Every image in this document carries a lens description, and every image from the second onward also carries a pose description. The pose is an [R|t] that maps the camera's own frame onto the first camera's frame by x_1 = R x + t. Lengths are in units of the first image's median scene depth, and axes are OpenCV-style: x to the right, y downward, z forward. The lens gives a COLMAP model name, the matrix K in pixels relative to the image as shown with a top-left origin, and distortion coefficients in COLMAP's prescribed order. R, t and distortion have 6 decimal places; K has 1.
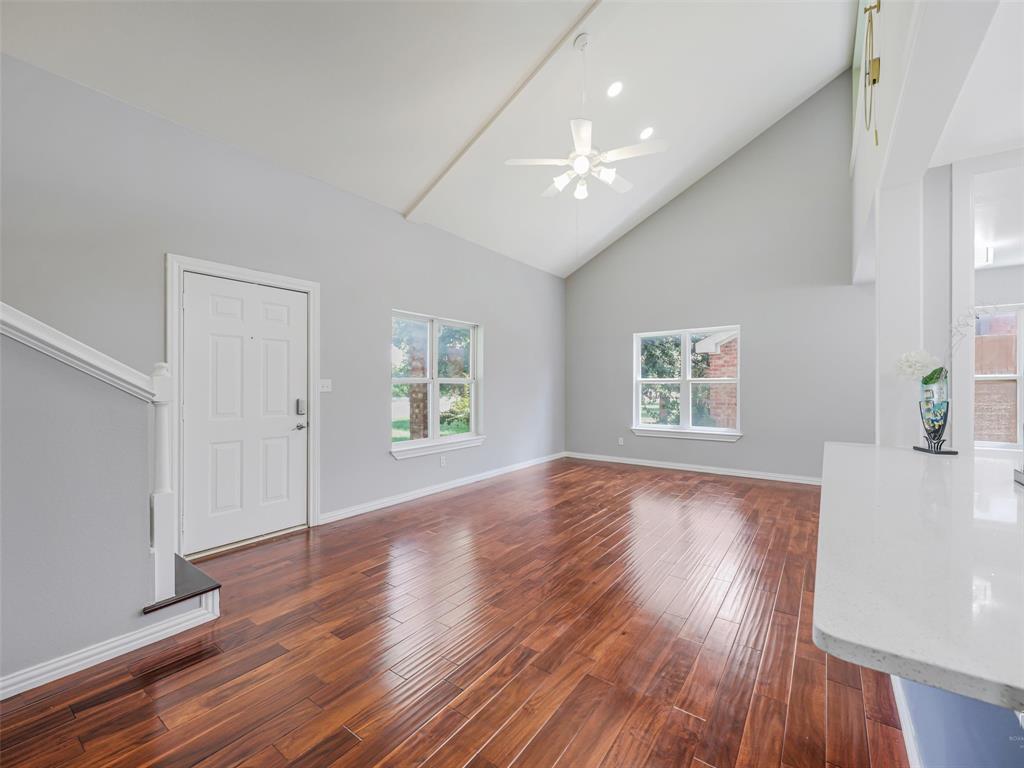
lens RADIAL K [[425.1, 0, 508.3], [0, 425.1, 382.9], [0, 0, 1]] dist [-0.001263, -0.000336]
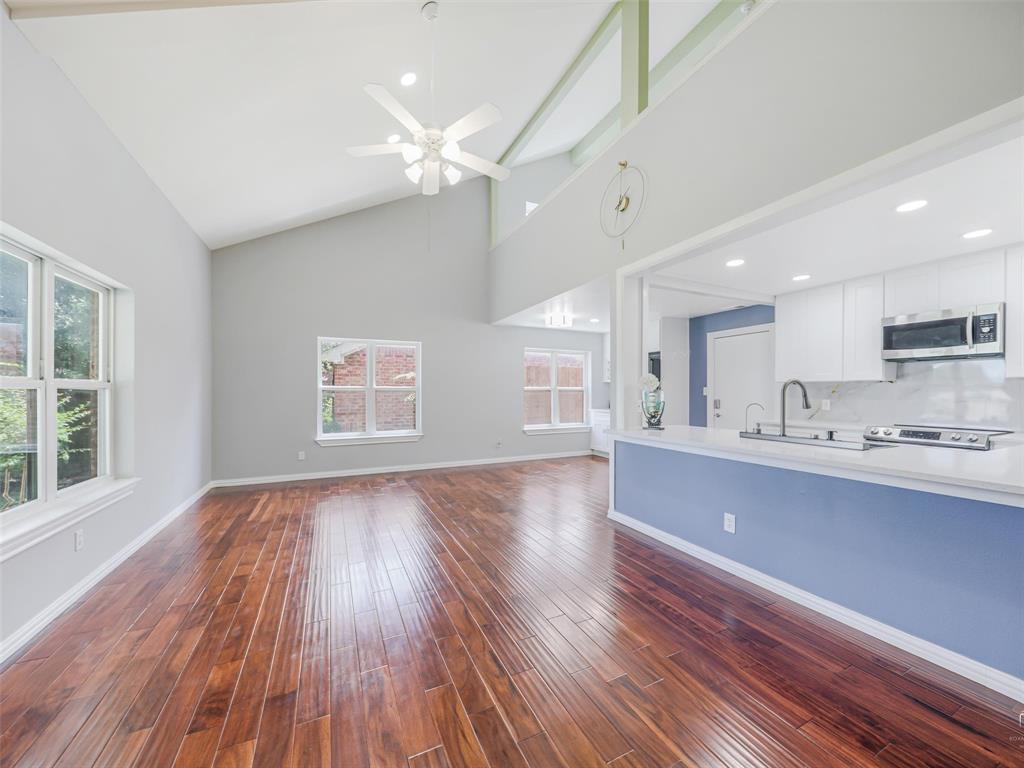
lens RADIAL K [[380.9, 0, 507.2], [0, 380.9, 394.5], [0, 0, 1]] dist [0.000345, -0.000143]
pose [[0.475582, -0.003440, 0.879665, -0.261874], [-0.004742, 0.999968, 0.006474, 0.002203], [-0.879659, -0.007250, 0.475550, 0.271959]]
